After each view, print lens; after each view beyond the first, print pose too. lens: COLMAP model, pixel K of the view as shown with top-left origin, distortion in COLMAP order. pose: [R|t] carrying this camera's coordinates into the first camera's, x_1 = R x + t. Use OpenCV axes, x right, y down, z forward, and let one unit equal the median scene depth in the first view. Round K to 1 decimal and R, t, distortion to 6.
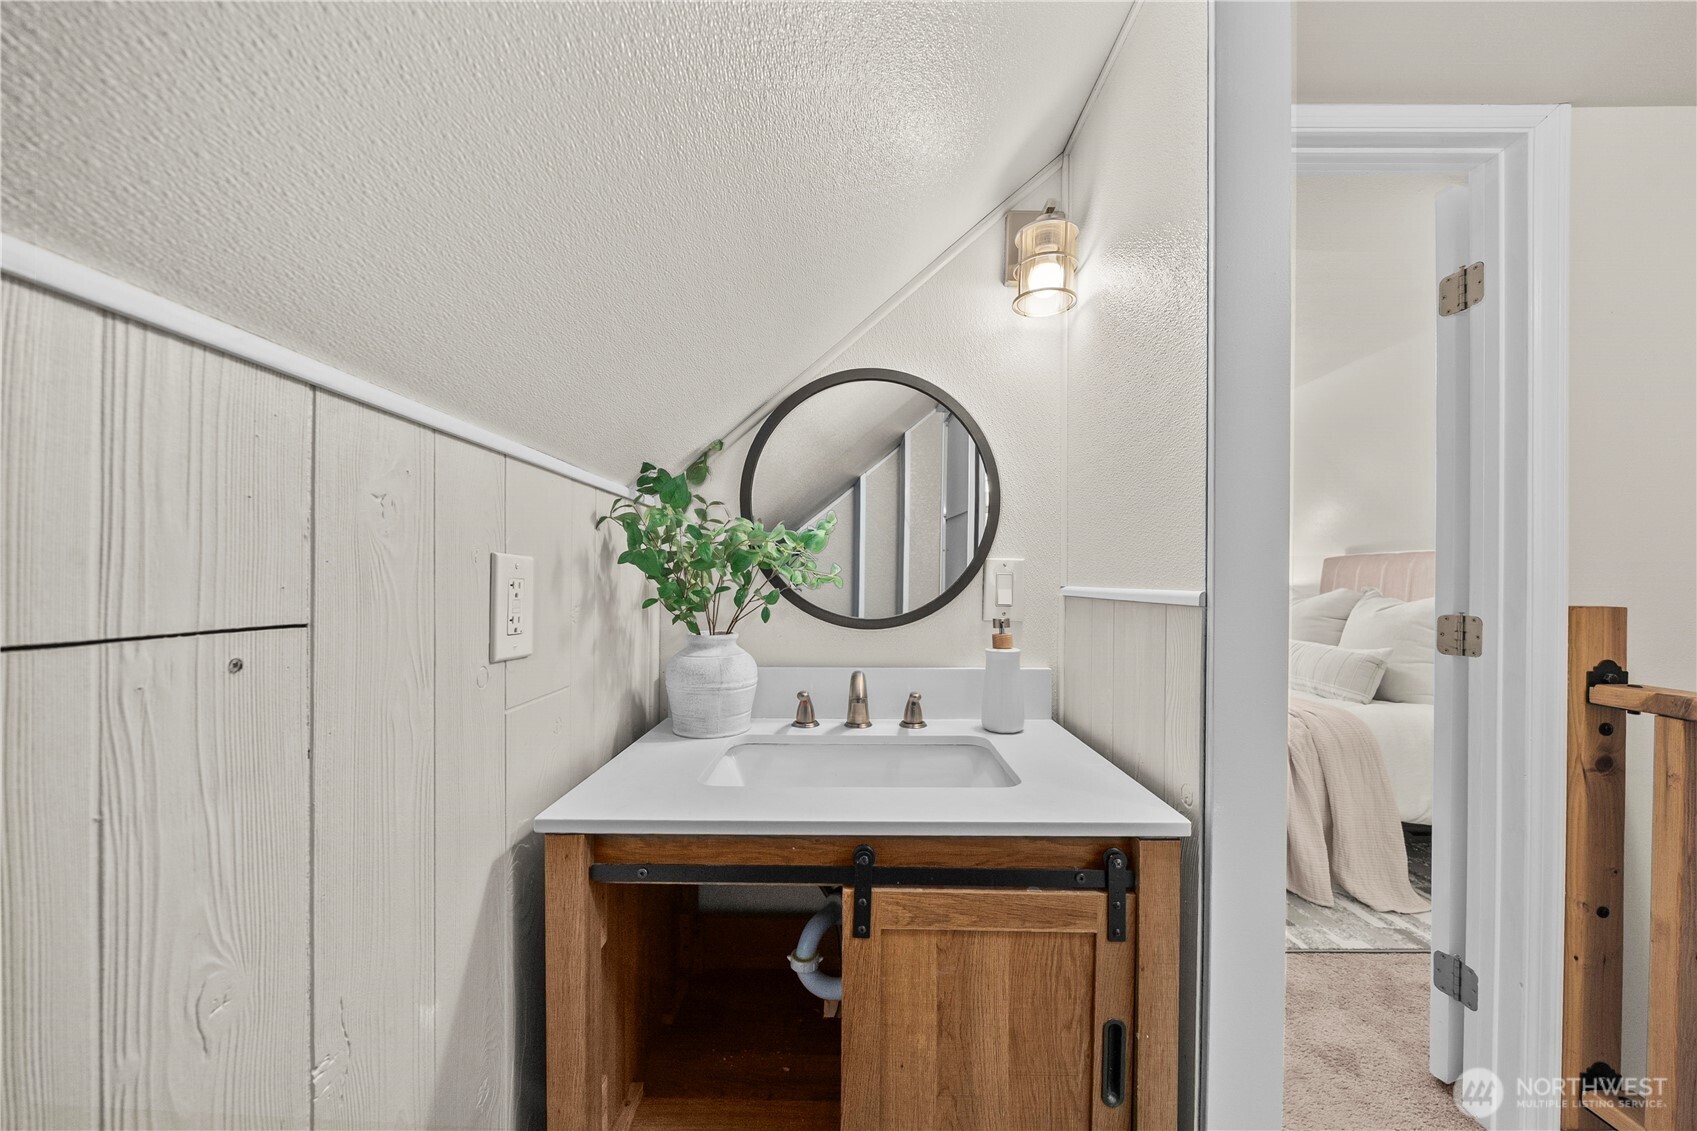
lens RADIAL K [[601.5, 0, 854.5], [0, 601.5, 588.2], [0, 0, 1]] dist [-0.001443, 0.000320]
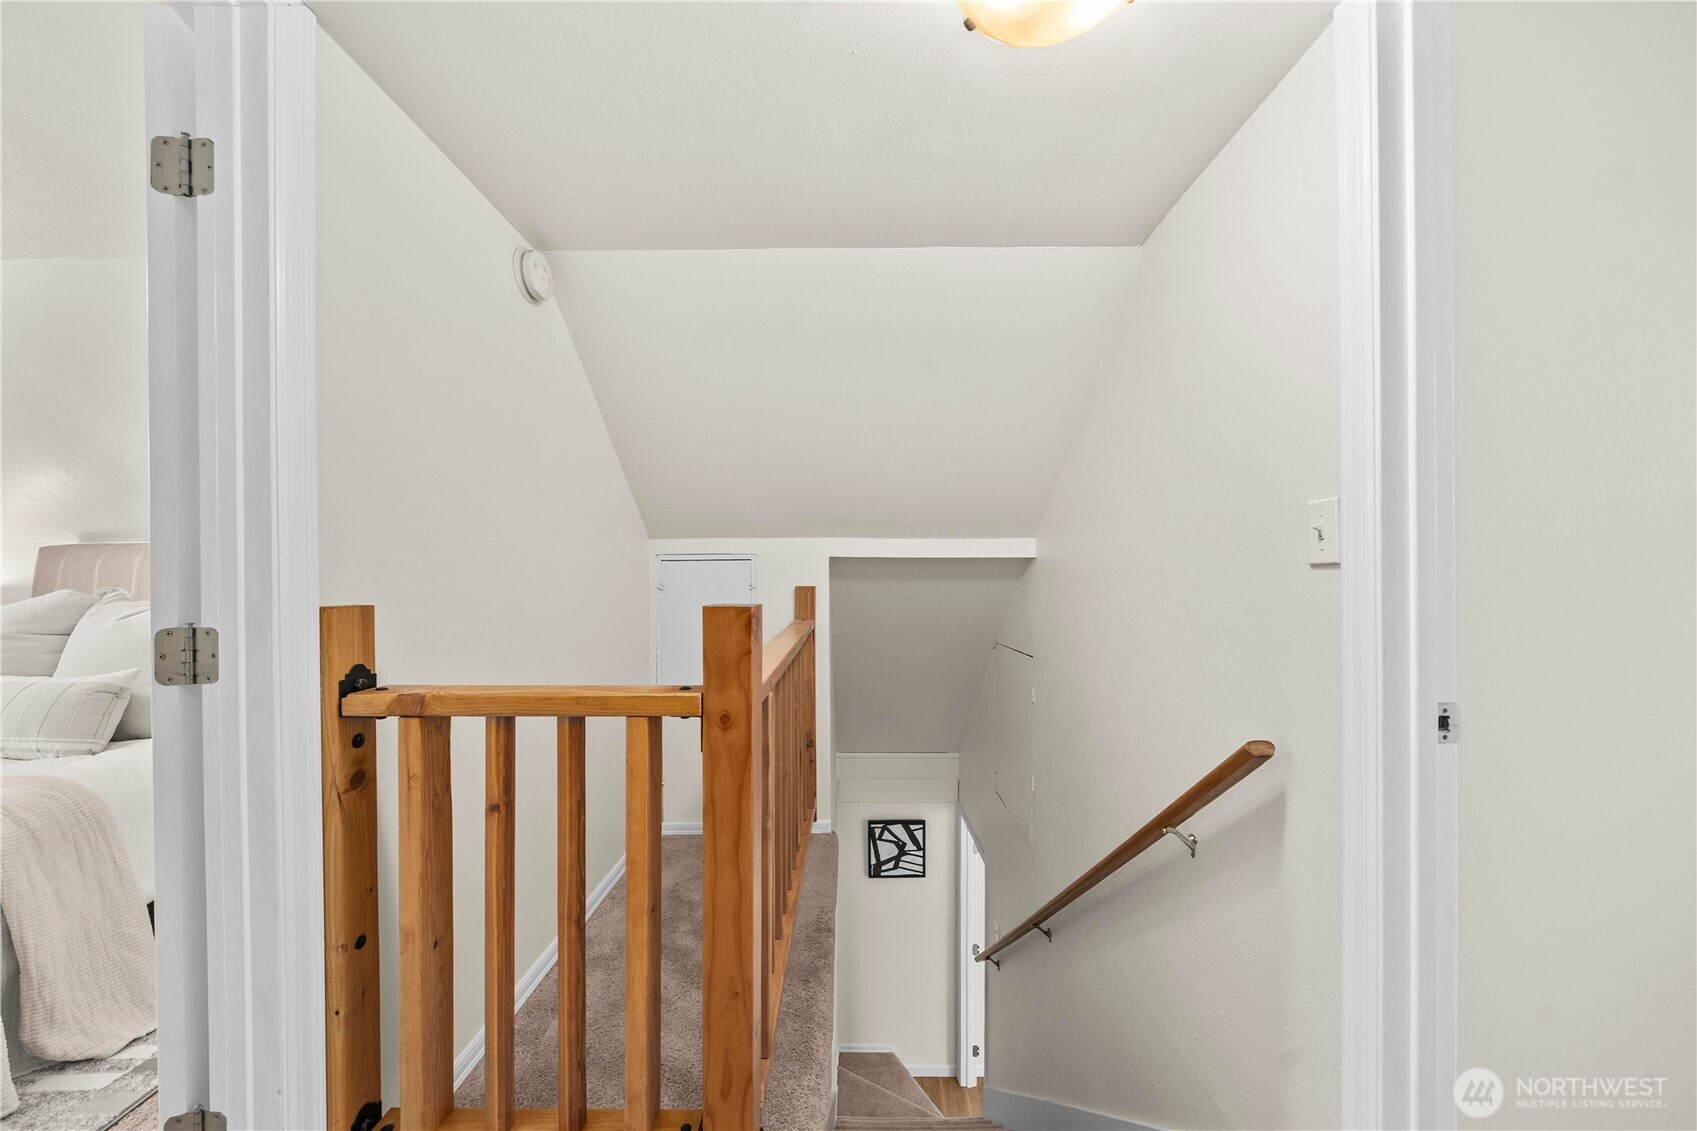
lens RADIAL K [[578.9, 0, 844.5], [0, 578.9, 569.4], [0, 0, 1]] dist [-0.011462, 0.001305]
pose [[-0.012284, 0.005126, 0.999911, 0.331996], [0.020697, 0.999774, -0.004871, -0.003613], [-0.999710, 0.020636, -0.012387, 0.240808]]
